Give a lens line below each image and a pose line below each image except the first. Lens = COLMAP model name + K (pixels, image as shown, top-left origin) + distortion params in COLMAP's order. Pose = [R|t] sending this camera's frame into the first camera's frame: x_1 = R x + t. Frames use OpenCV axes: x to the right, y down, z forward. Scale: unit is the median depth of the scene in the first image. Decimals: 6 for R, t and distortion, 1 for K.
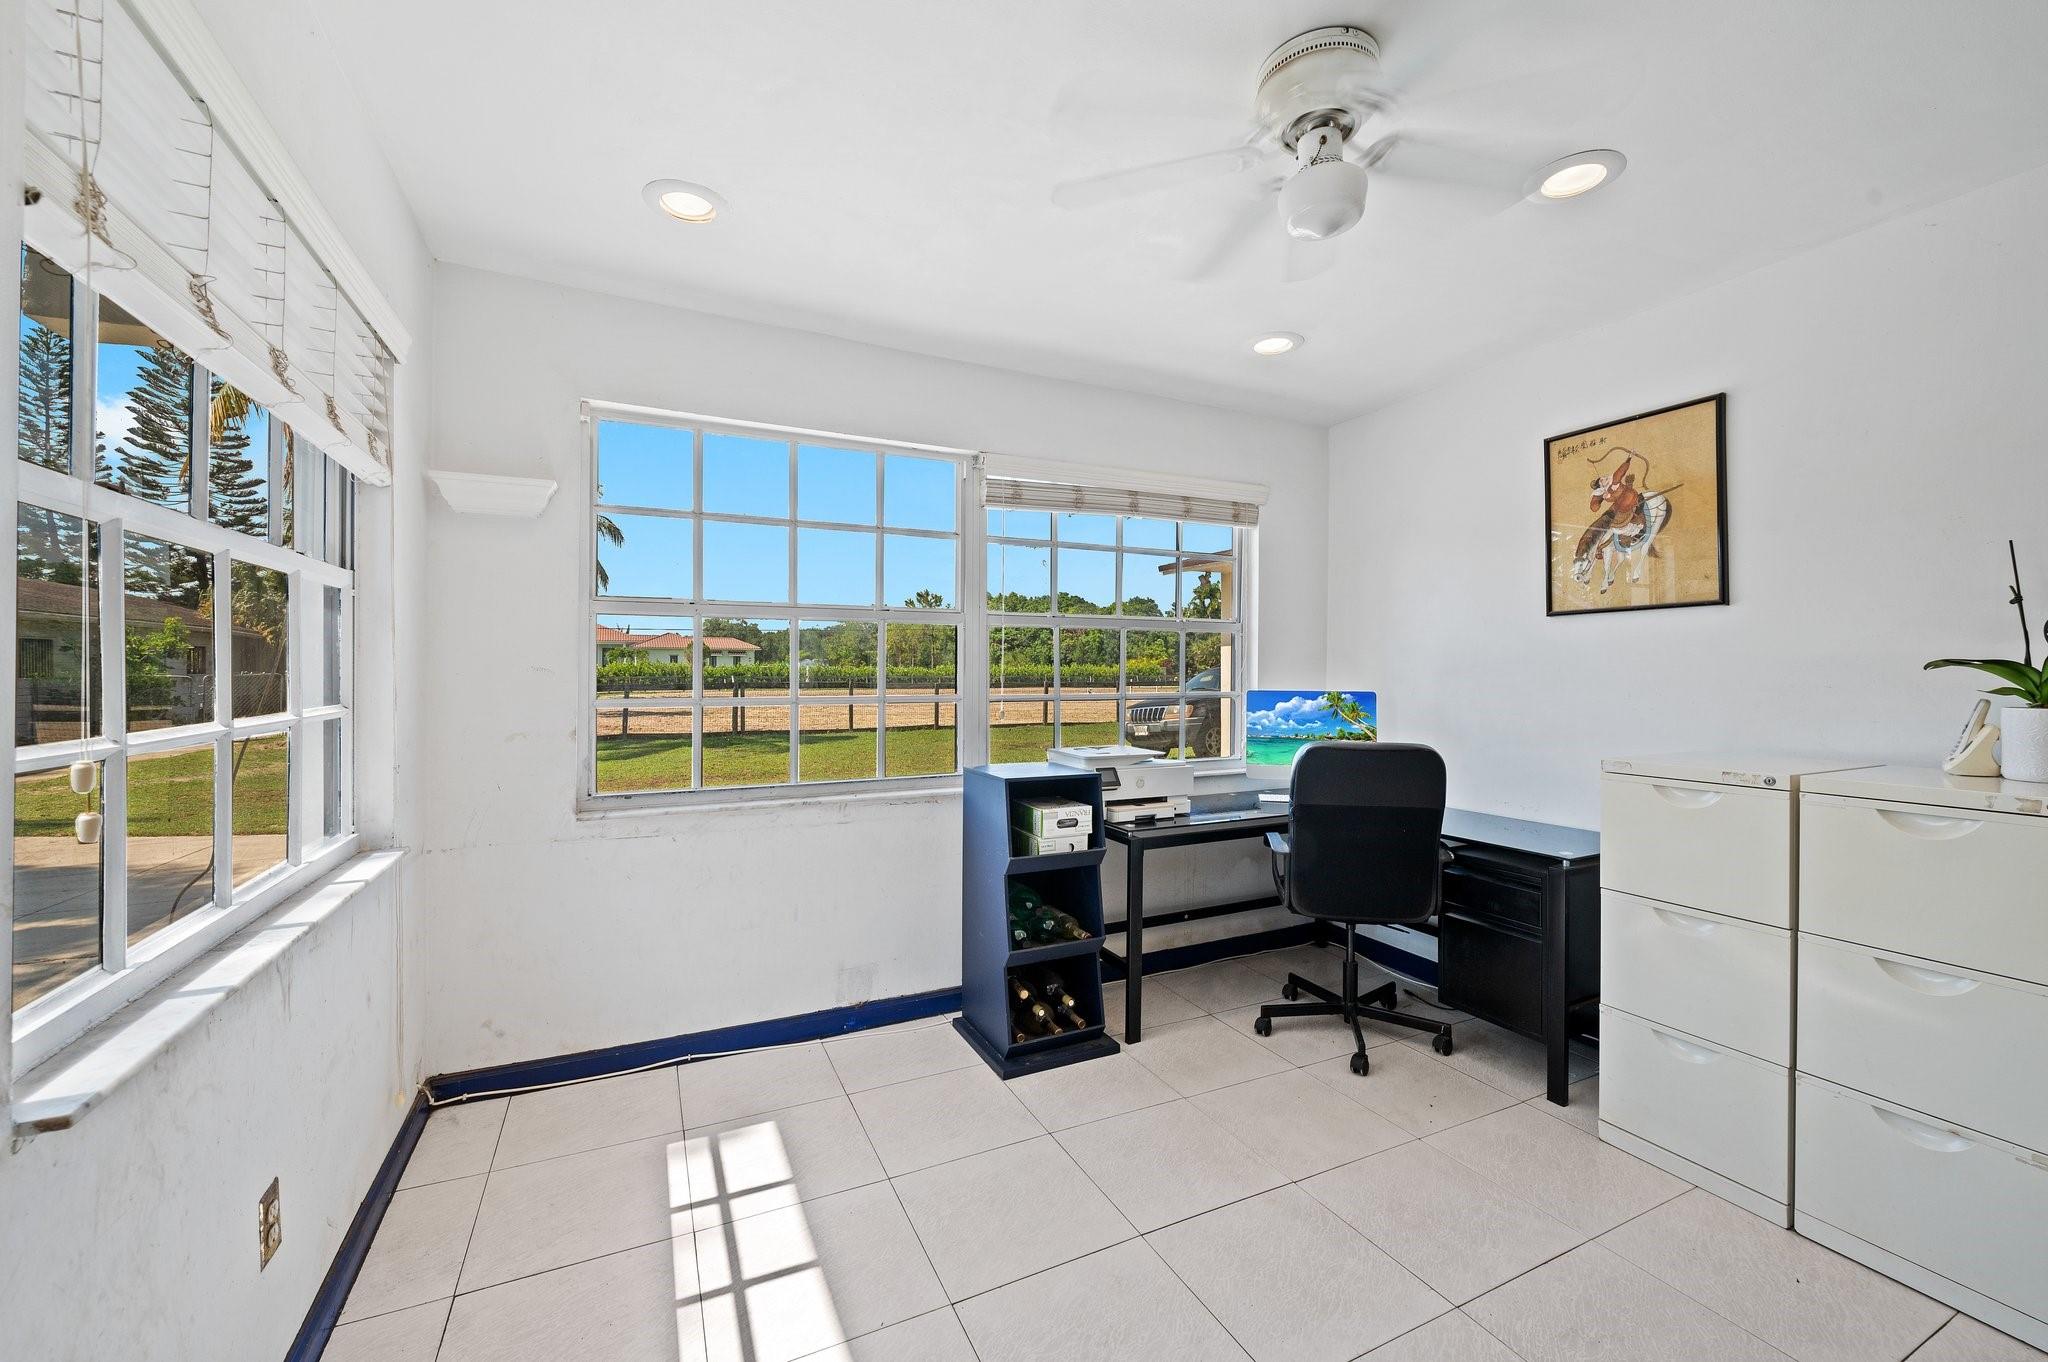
lens RADIAL K [[818.7, 0, 1026.2], [0, 818.7, 671.5], [0, 0, 1]] dist [-0.010320, -0.000295]
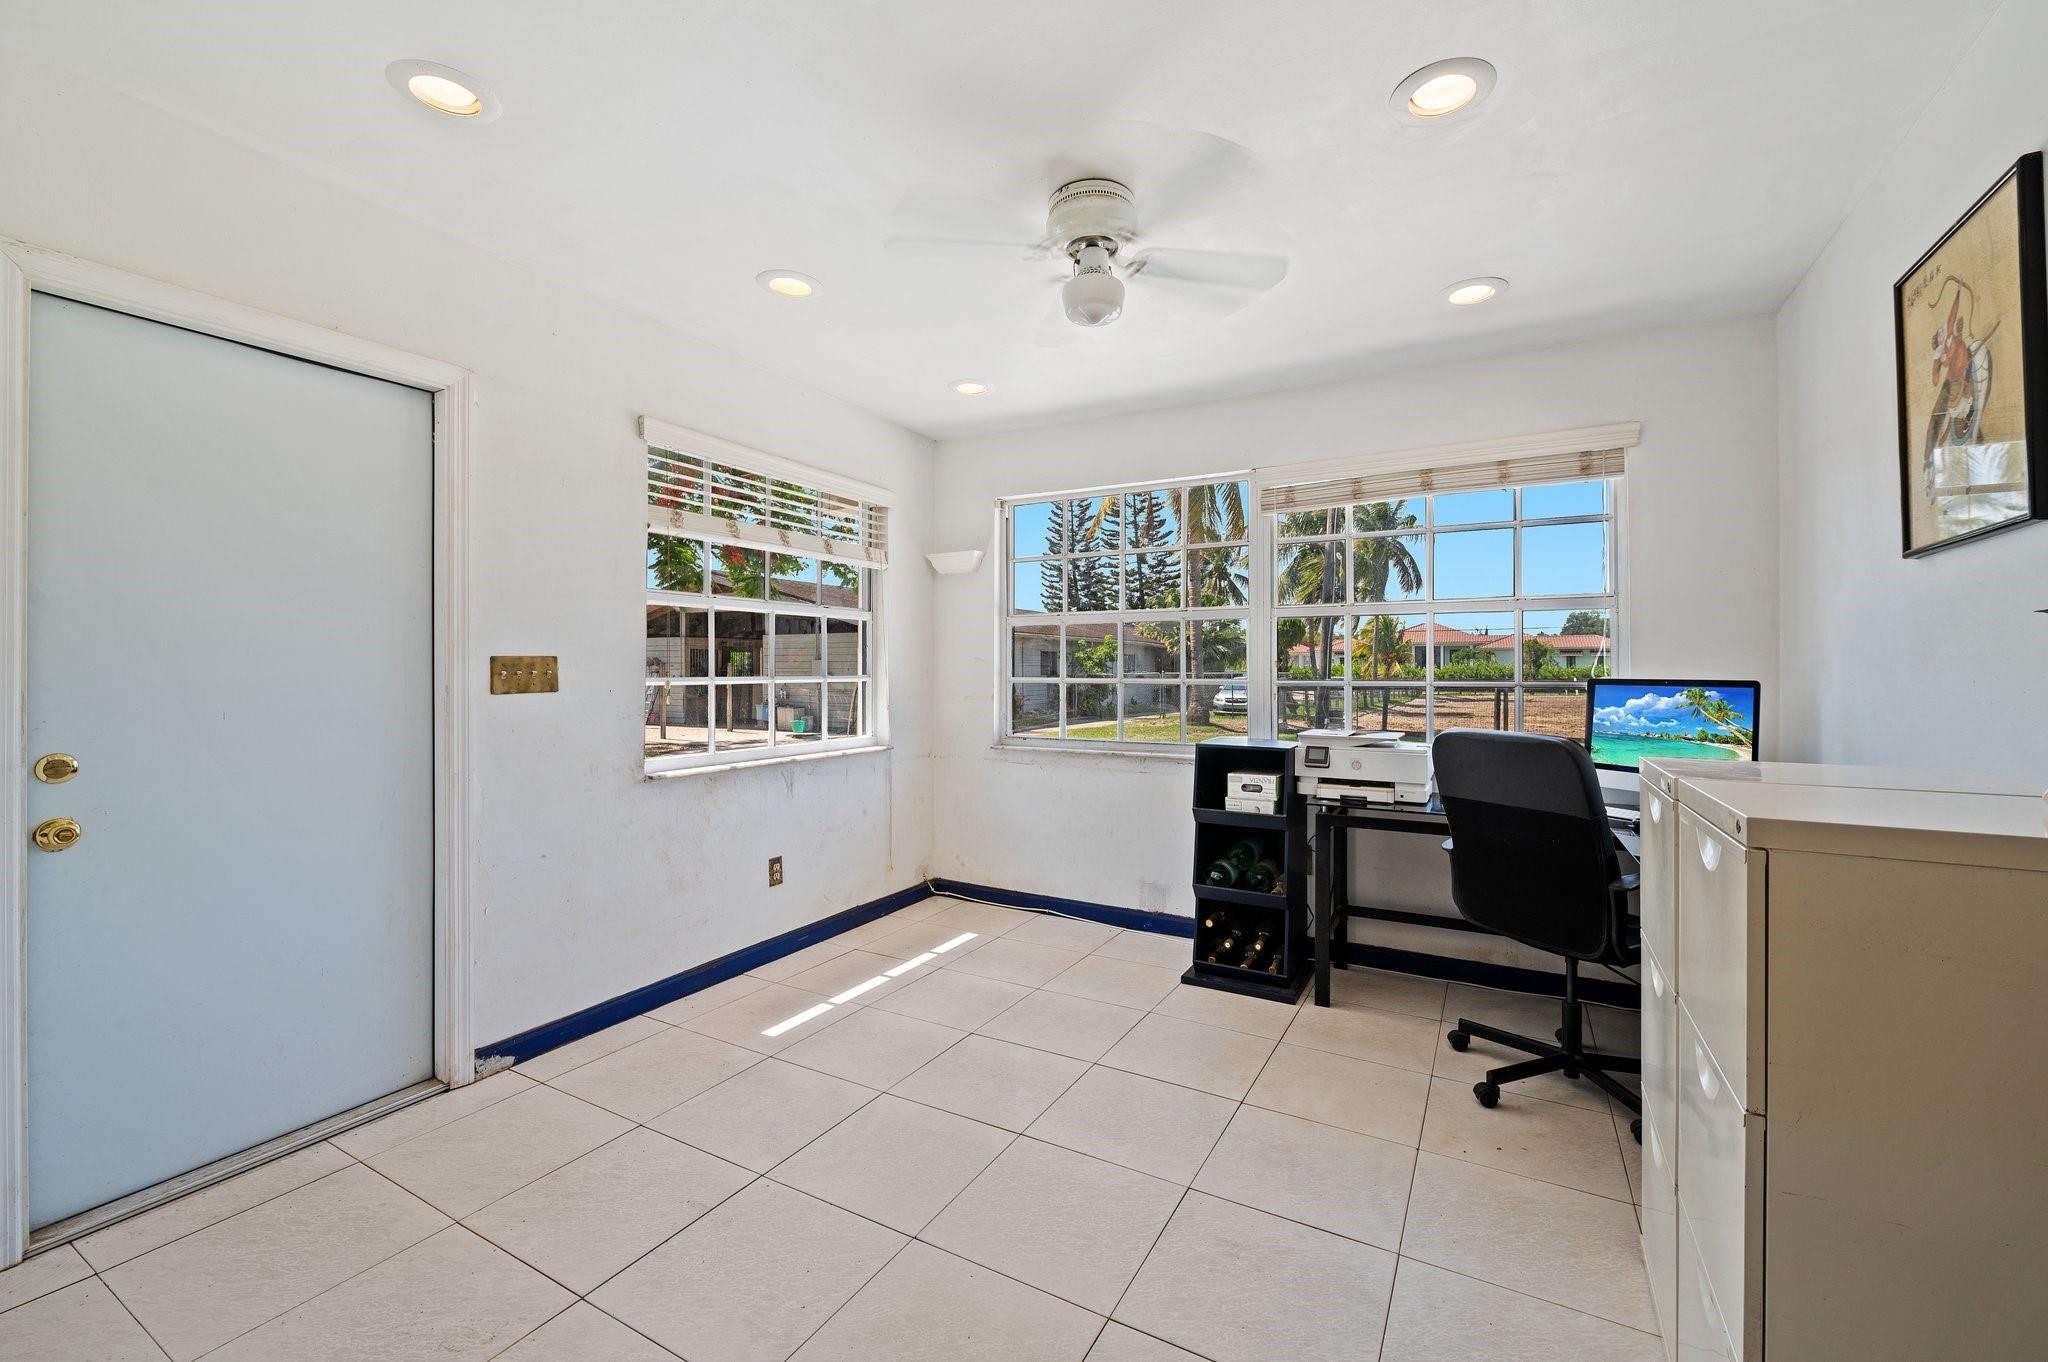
lens RADIAL K [[833.6, 0, 1016.8], [0, 833.6, 676.8], [0, 0, 1]] dist [-0.009107, -0.000364]
pose [[0.560172, 0.004767, -0.828363, 0.809861], [-0.002592, 0.999989, 0.004002, 0.024112], [0.828372, -0.000095, 0.560178, 0.068547]]
